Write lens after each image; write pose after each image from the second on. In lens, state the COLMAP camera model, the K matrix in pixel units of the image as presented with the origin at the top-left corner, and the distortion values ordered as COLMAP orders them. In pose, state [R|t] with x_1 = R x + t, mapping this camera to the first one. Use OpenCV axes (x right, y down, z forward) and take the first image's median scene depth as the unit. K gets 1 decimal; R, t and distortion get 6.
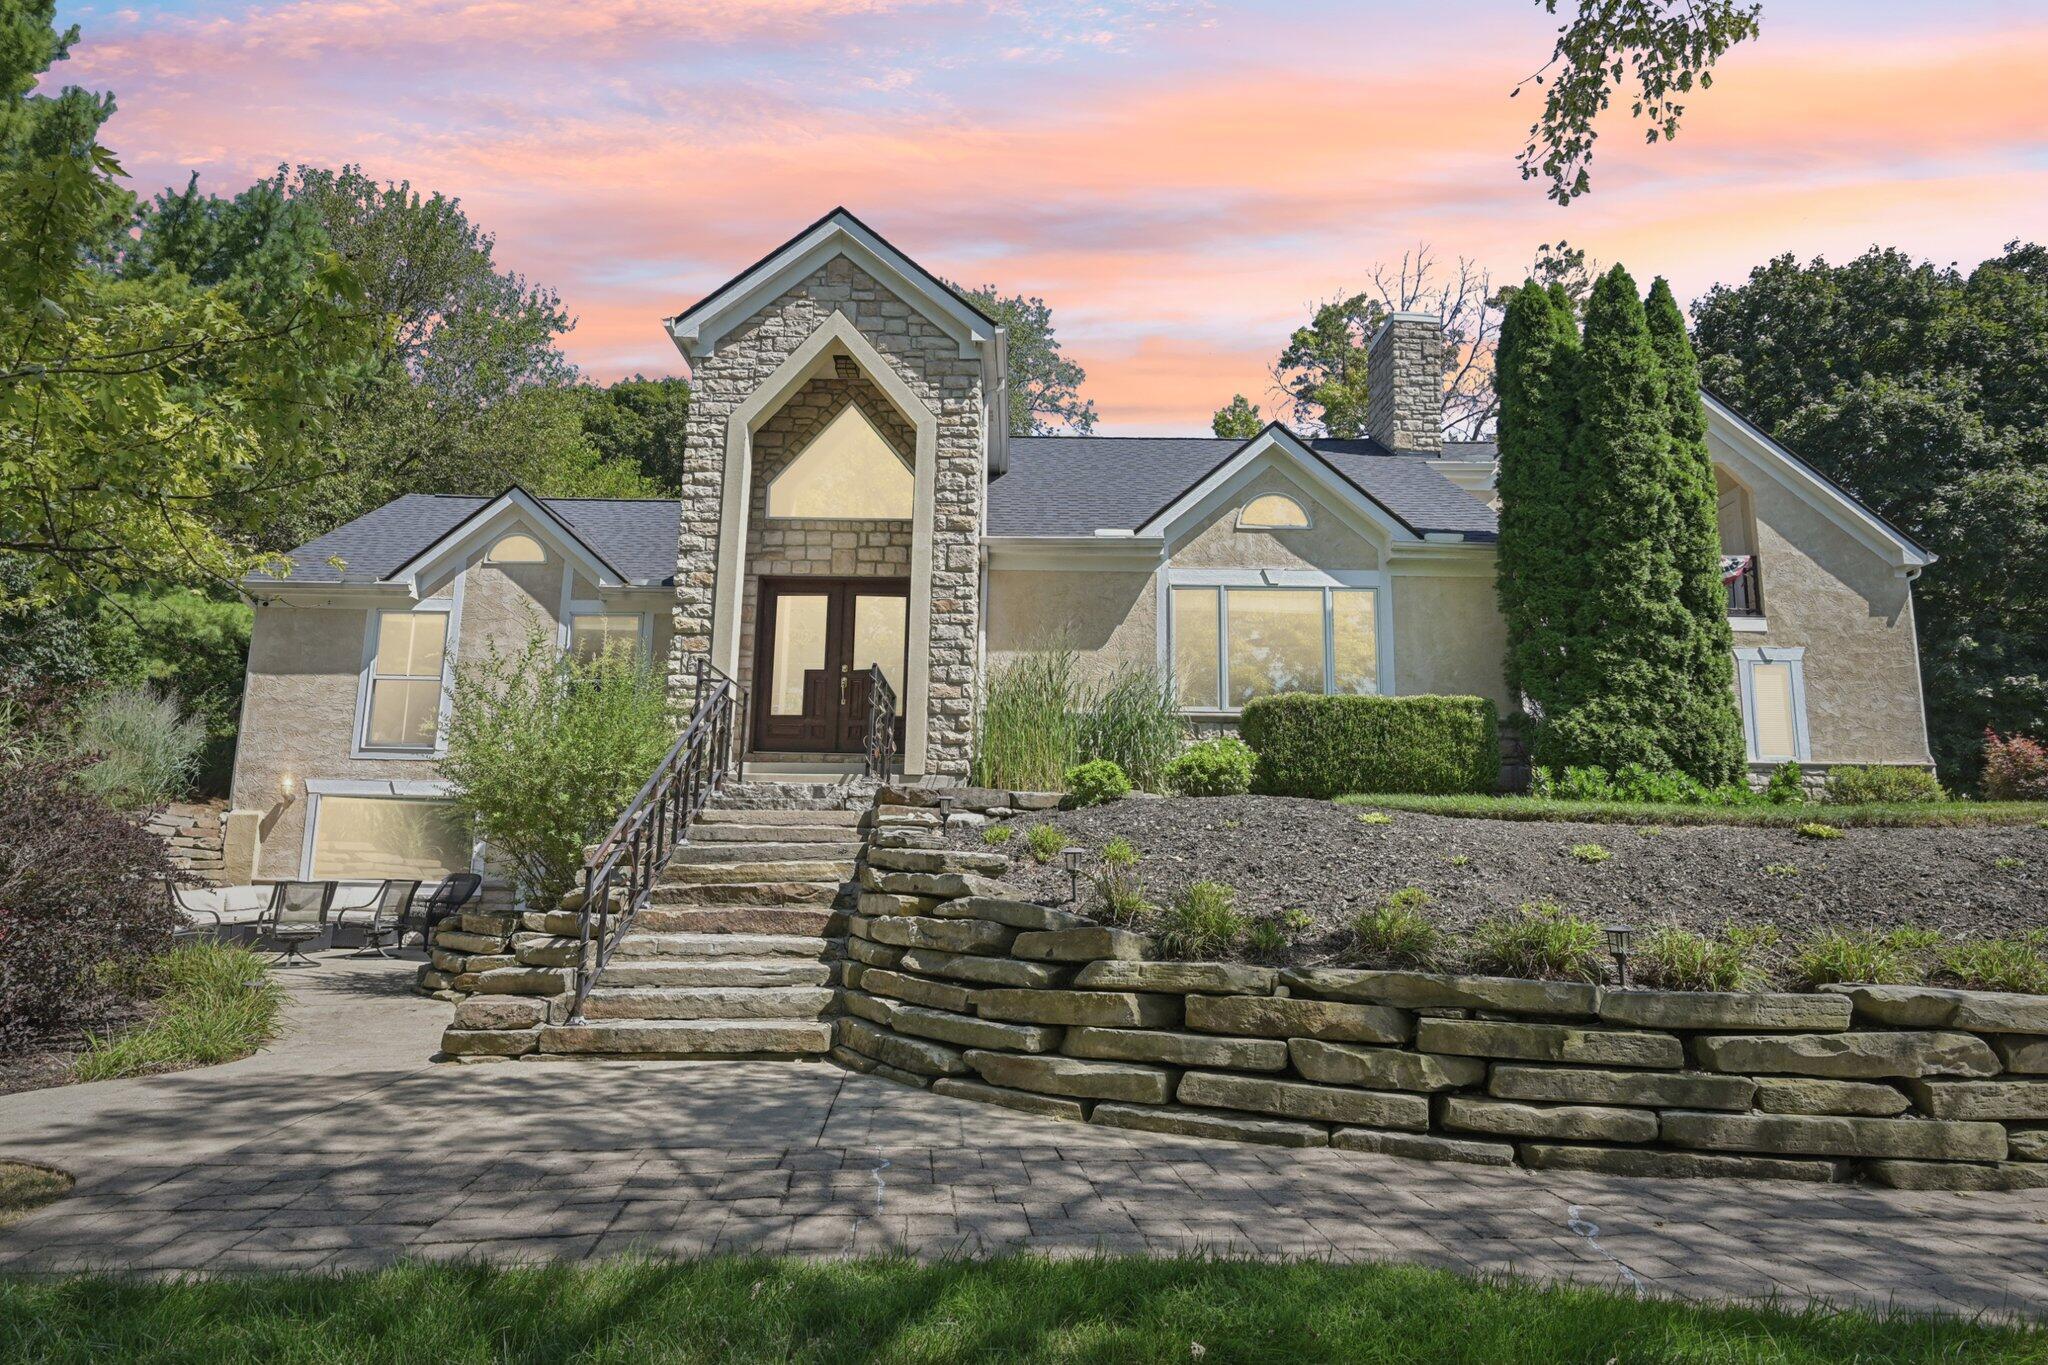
lens RADIAL K [[1190.3, 0, 1024.6], [0, 1190.3, 669.7], [0, 0, 1]] dist [-0.007294, 0.006331]
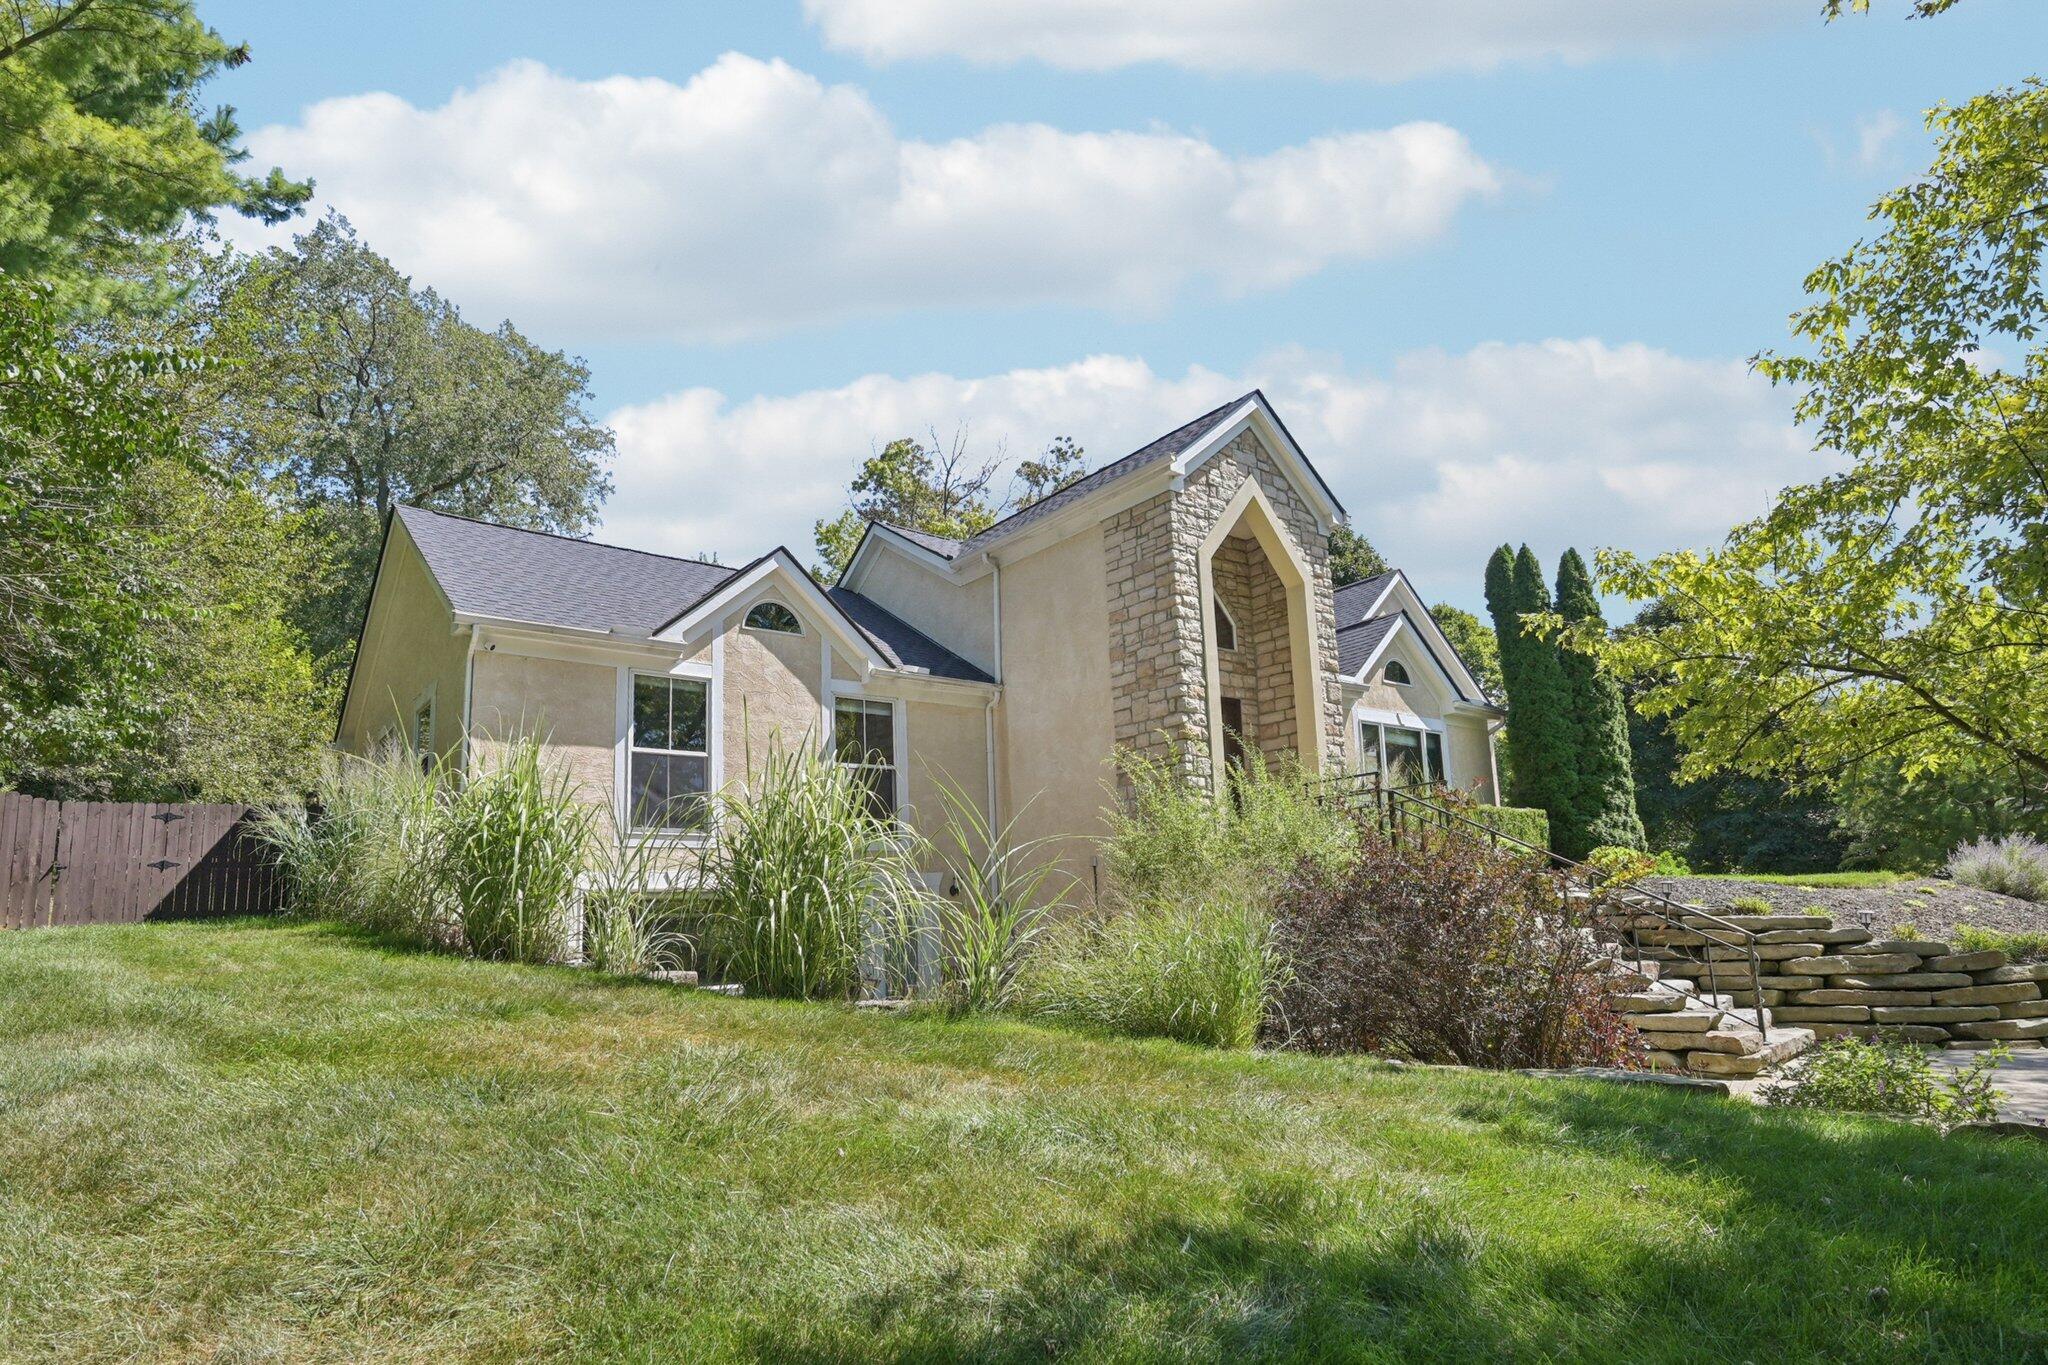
lens RADIAL K [[1113.7, 0, 1005.1], [0, 1113.7, 763.1], [0, 0, 1]] dist [0.002050, 0.001673]
pose [[0.780225, 0.046277, 0.623785, -1.059138], [-0.055261, 0.998460, -0.004954, 0.006824], [-0.623053, -0.030606, 0.781581, 0.278623]]
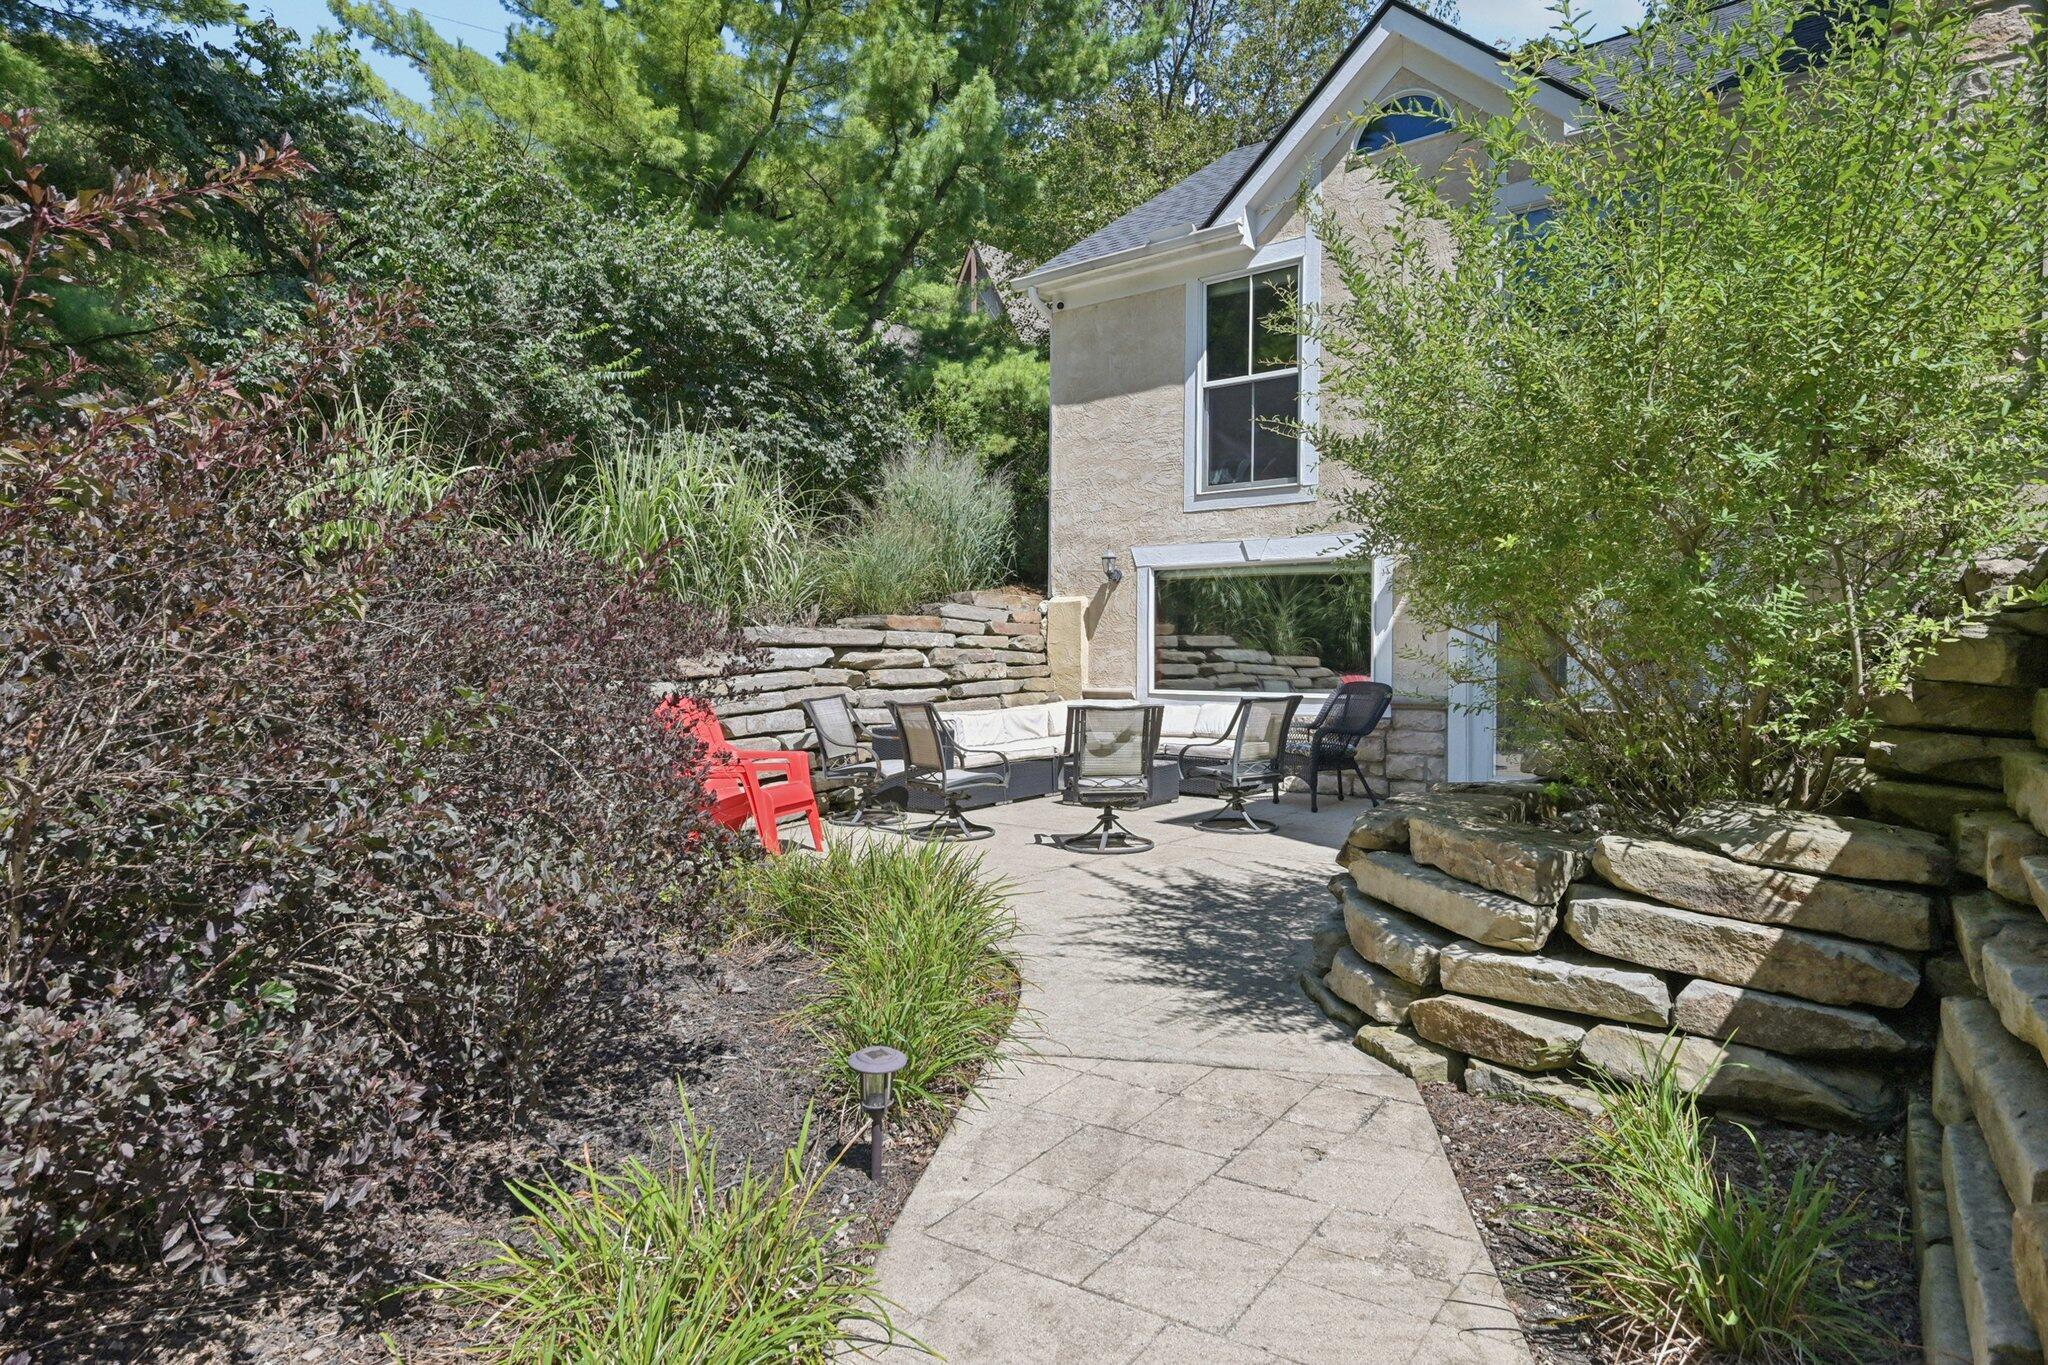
lens RADIAL K [[1190.3, 0, 1014.6], [0, 1190.3, 684.4], [0, 0, 1]] dist [-0.007294, 0.006331]
pose [[0.768042, -0.000706, -0.640399, -0.265200], [0.122604, 0.981664, 0.145958, 0.075505], [0.628554, -0.190617, 0.754046, 0.521014]]
